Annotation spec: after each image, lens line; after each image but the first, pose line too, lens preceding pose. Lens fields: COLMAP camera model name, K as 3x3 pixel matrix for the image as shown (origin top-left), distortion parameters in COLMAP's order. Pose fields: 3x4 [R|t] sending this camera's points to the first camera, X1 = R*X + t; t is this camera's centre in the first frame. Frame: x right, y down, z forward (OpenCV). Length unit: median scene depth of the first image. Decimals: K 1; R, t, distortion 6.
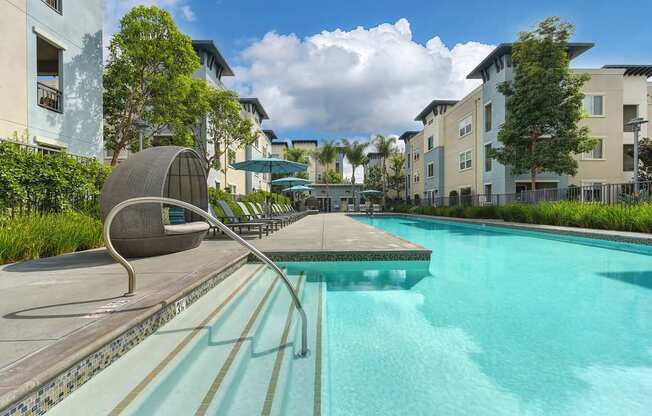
lens RADIAL K [[258.5, 0, 324.4], [0, 258.5, 206.7], [0, 0, 1]] dist [-0.007130, -0.000297]
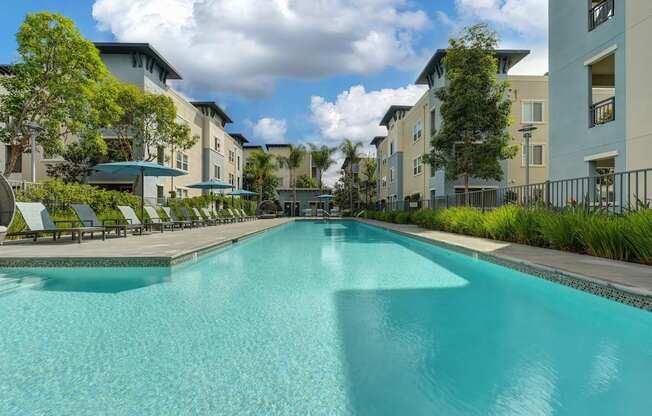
lens RADIAL K [[258.5, 0, 324.2], [0, 258.5, 211.9], [0, 0, 1]] dist [-0.007130, -0.000297]
pose [[0.999890, 0.004323, 0.014216, 0.167951], [-0.004374, 0.999984, 0.003578, -0.001686], [-0.014201, -0.003639, 0.999893, -0.000441]]
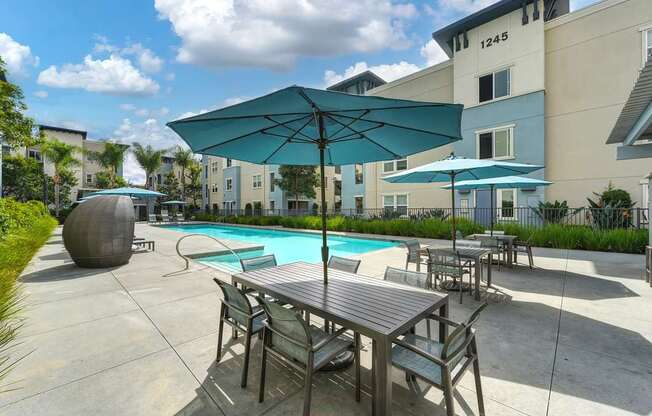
lens RADIAL K [[258.5, 0, 328.3], [0, 258.5, 211.0], [0, 0, 1]] dist [-0.007130, -0.000297]
pose [[0.693506, -0.003152, 0.720444, -0.162186], [0.000363, 0.999992, 0.004025, -0.029585], [-0.720451, -0.002530, 0.693502, -0.197928]]
